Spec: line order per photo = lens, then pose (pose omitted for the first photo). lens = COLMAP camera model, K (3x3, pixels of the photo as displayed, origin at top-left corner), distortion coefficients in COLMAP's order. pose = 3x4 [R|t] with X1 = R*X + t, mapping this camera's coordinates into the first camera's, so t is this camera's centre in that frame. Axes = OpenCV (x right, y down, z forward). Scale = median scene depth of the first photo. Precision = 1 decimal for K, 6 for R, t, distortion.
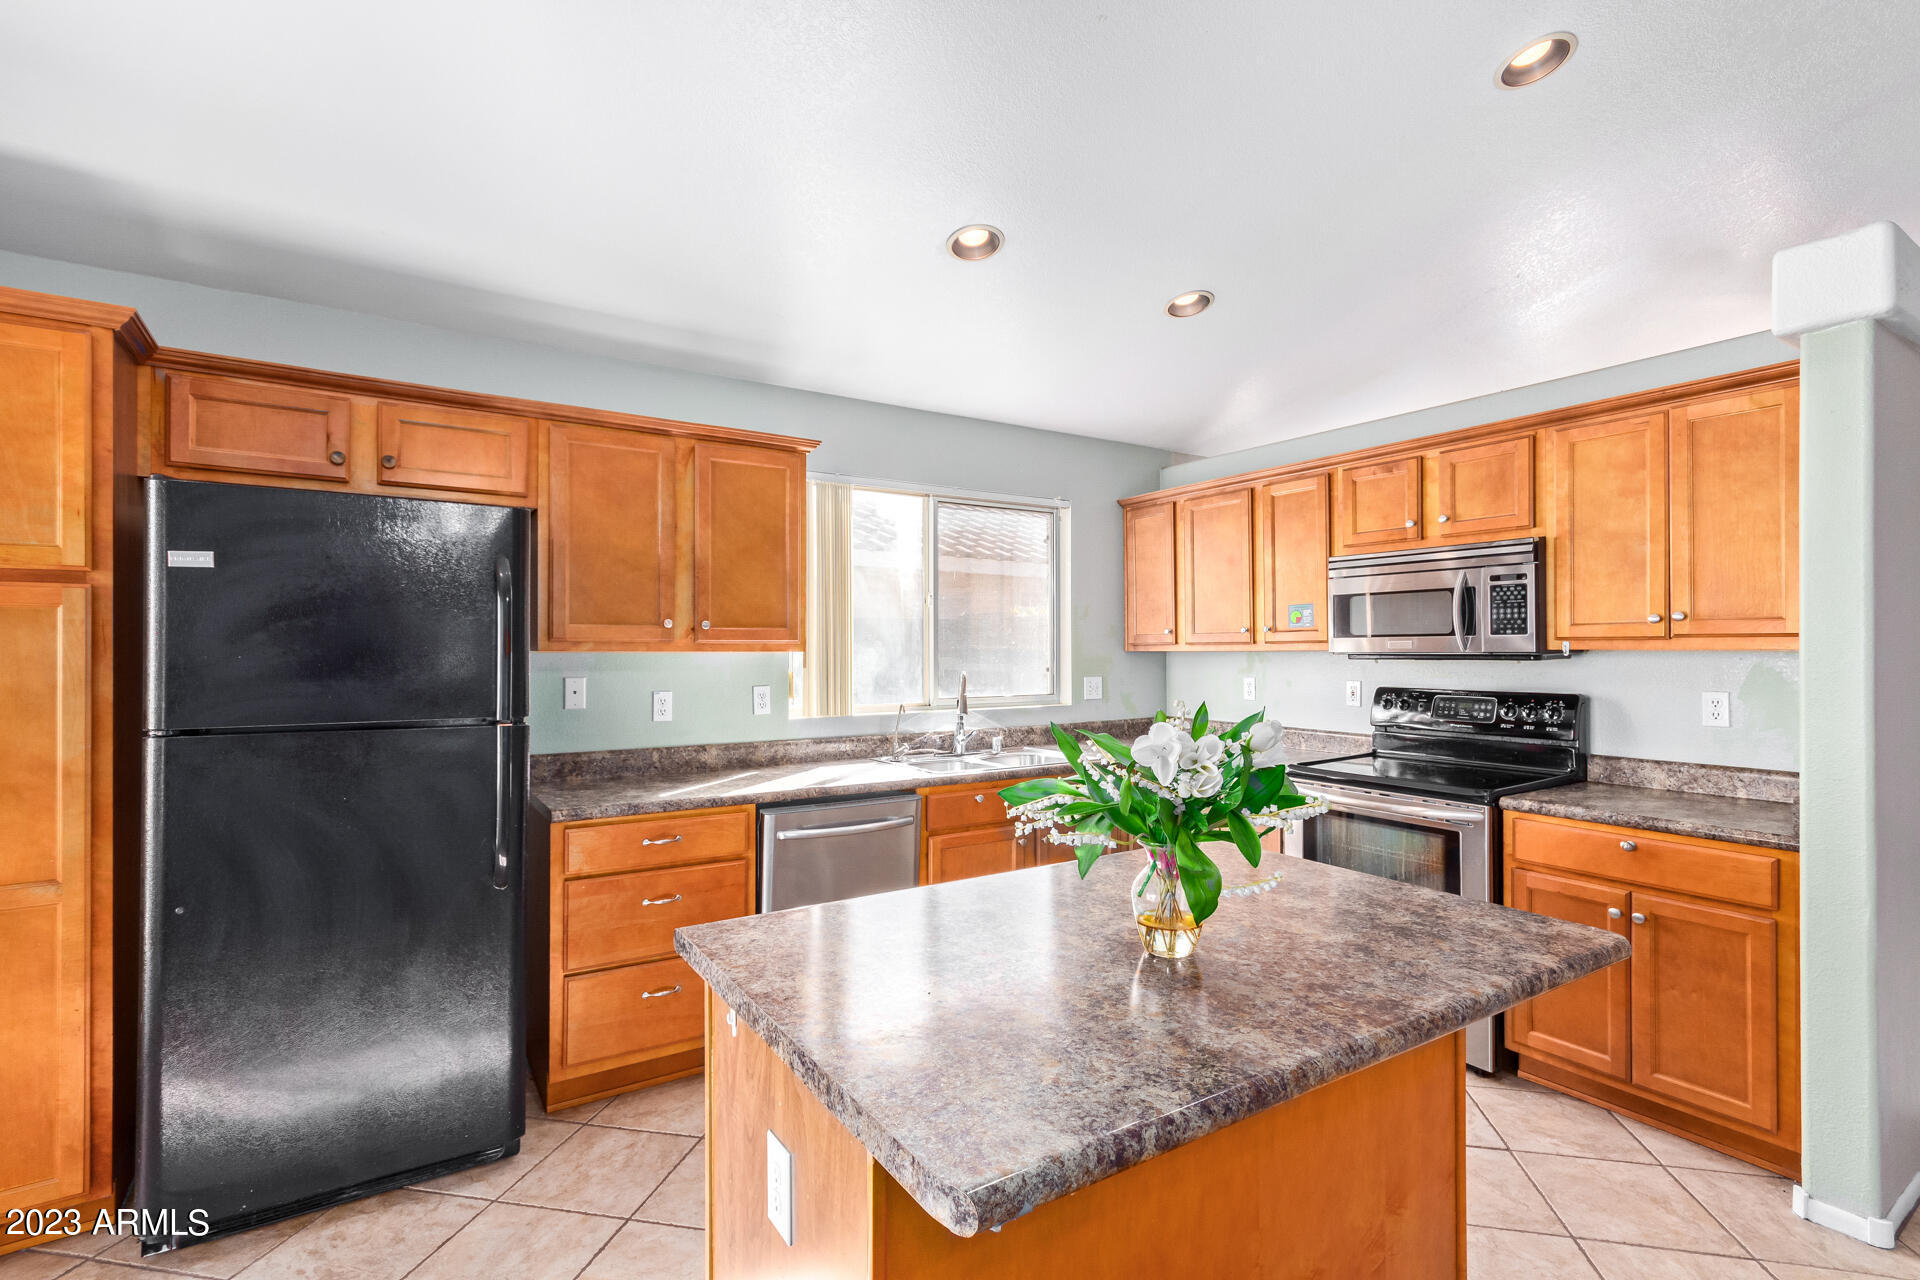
lens RADIAL K [[887.9, 0, 962.1], [0, 887.9, 634.7], [0, 0, 1]] dist [0.000737, 0.000122]
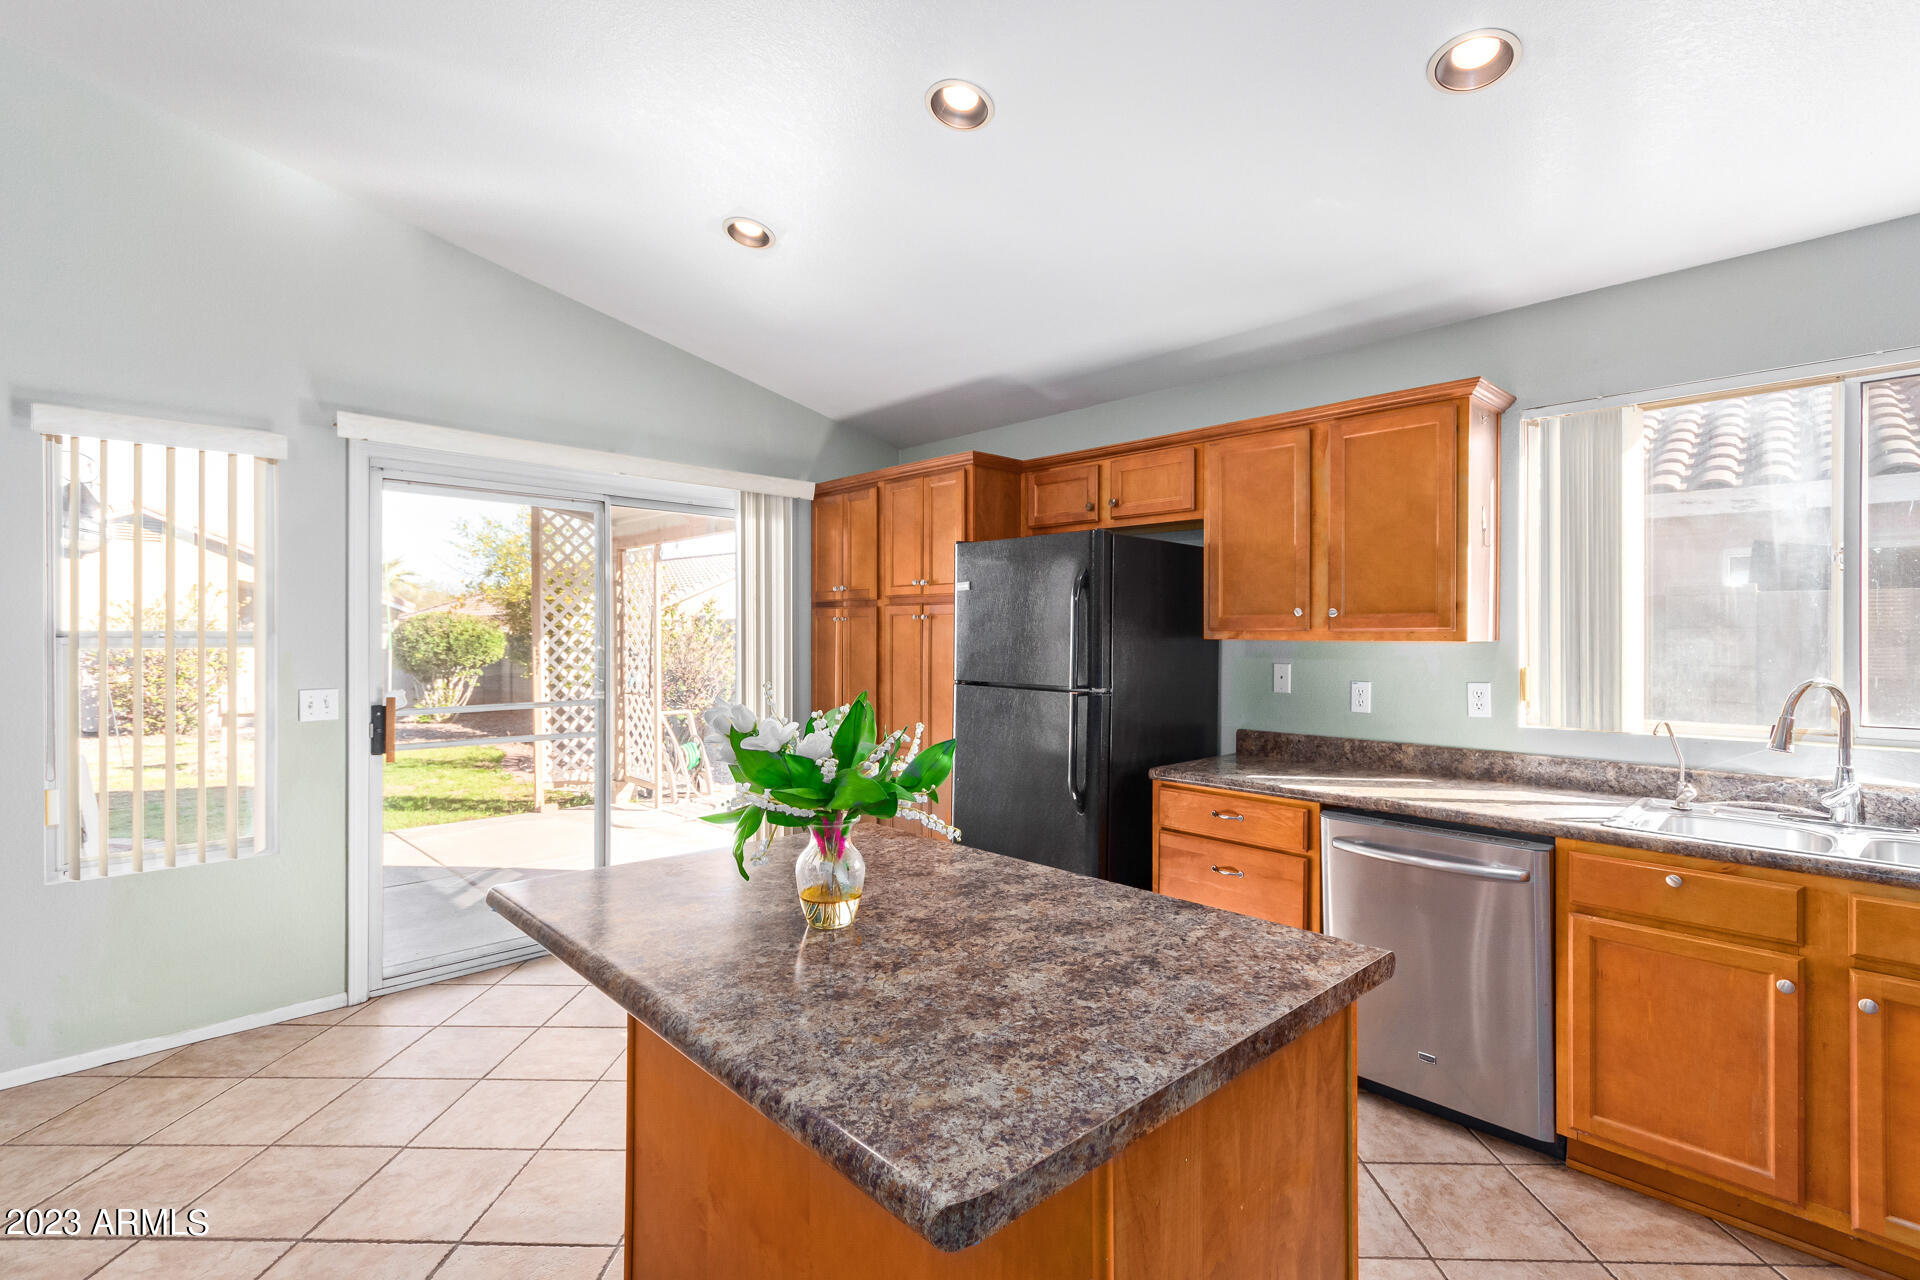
lens RADIAL K [[887.9, 0, 962.1], [0, 887.9, 634.7], [0, 0, 1]] dist [0.000737, 0.000122]
pose [[0.185418, -0.000805, -0.982659, 0.587558], [0.012726, 0.999918, 0.001582, 0.006271], [0.982577, -0.012799, 0.185413, 0.434784]]
